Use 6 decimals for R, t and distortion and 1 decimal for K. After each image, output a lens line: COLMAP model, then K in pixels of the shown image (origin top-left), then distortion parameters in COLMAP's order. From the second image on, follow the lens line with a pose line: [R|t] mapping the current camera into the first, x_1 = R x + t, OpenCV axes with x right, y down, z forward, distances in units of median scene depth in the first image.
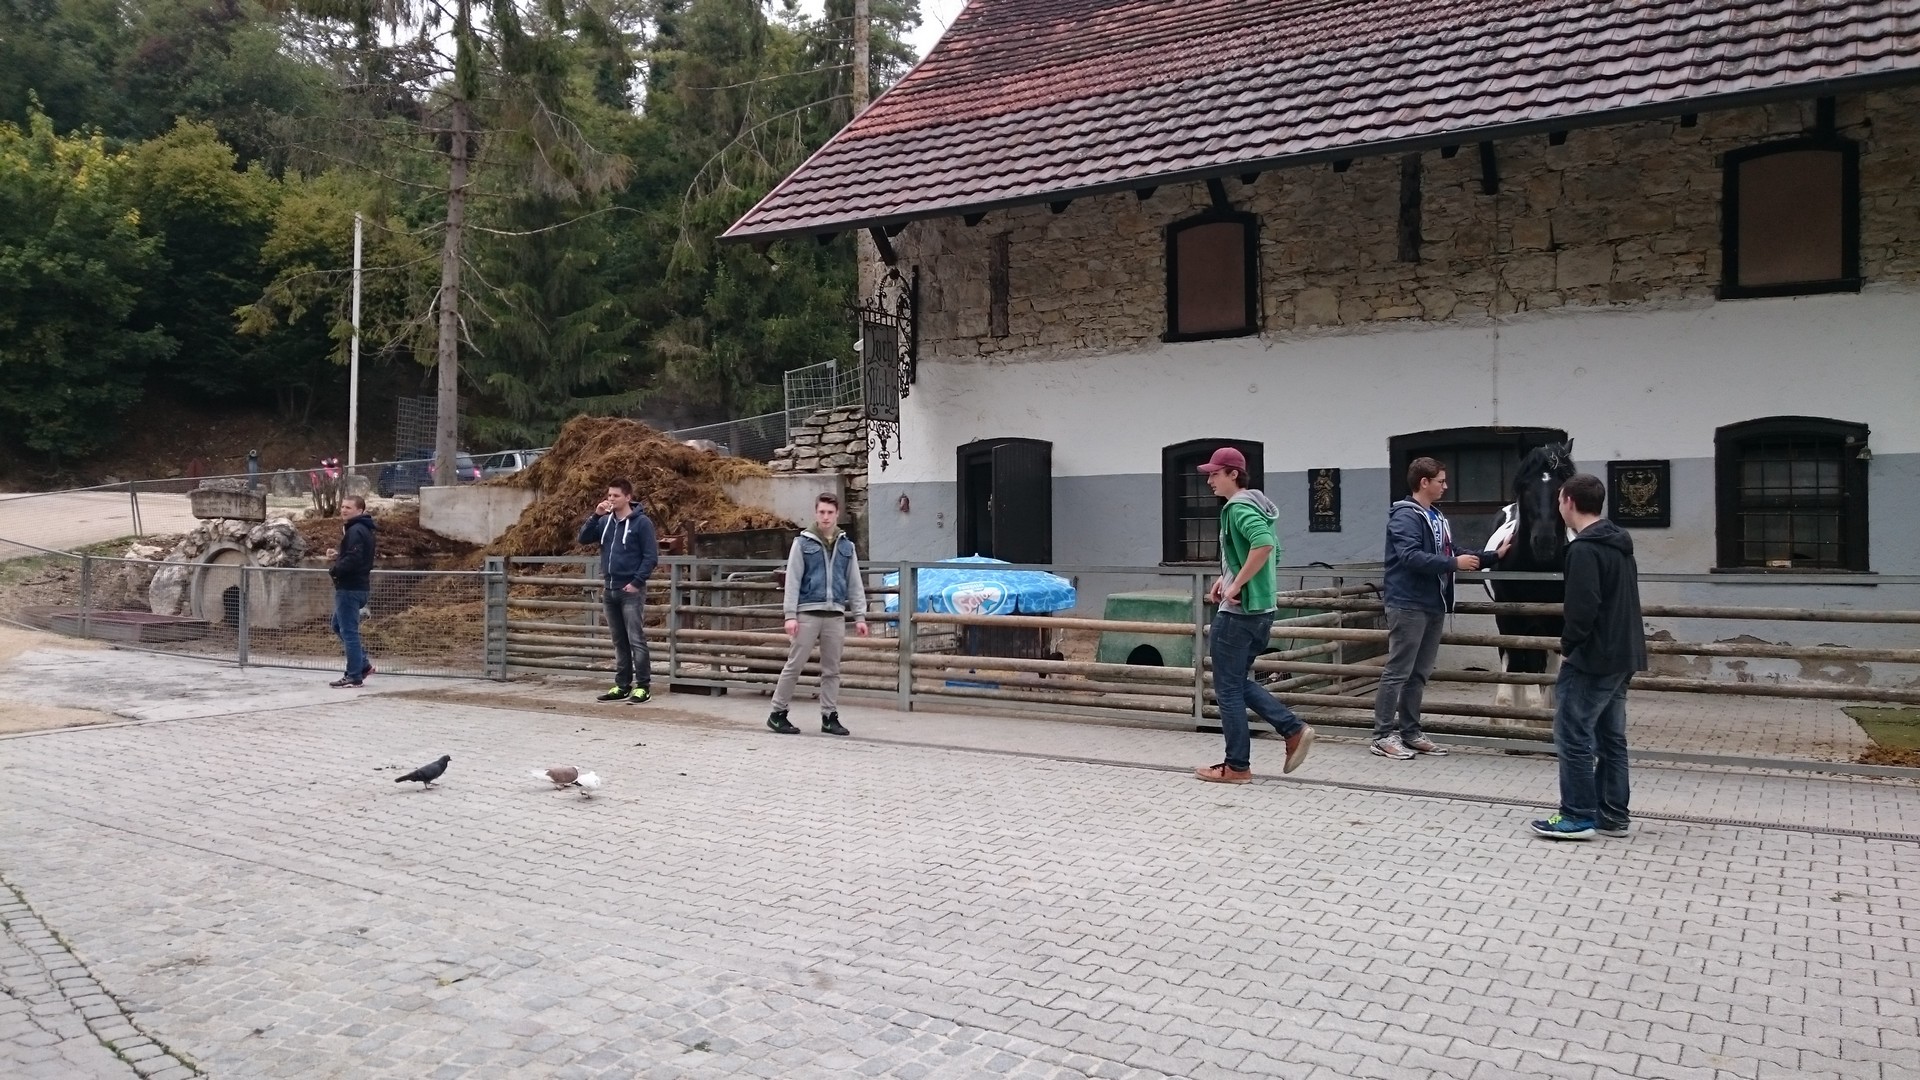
lens RADIAL K [[1426.9, 0, 966.7], [0, 1426.9, 545.8], [0, 0, 1]] dist [0.008271, -0.003148]
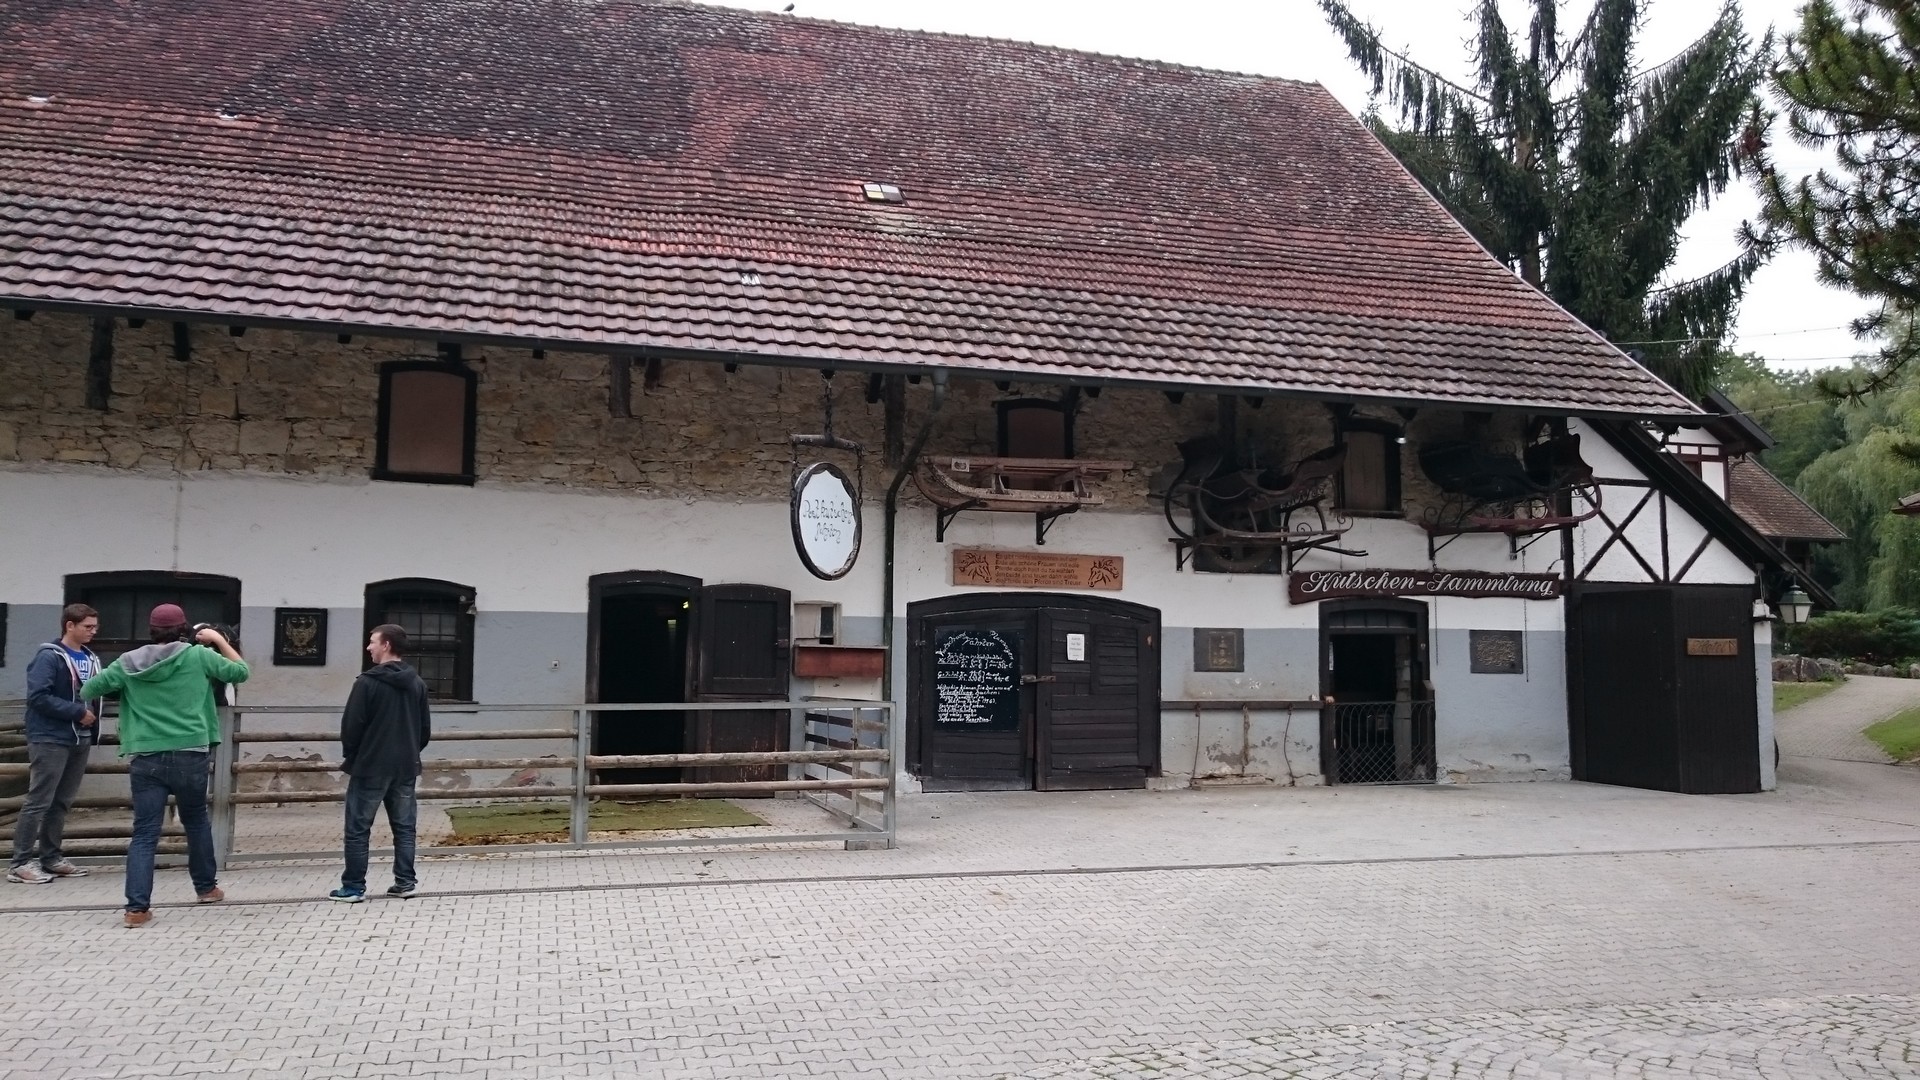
lens RADIAL K [[1426.9, 0, 956.0], [0, 1426.9, 528.9], [0, 0, 1]] dist [0.008271, -0.003148]
pose [[0.680135, 0.074432, 0.729298, -0.024096], [-0.000309, 0.994861, -0.101247, -0.005808], [-0.733087, 0.068637, 0.676663, -0.190942]]
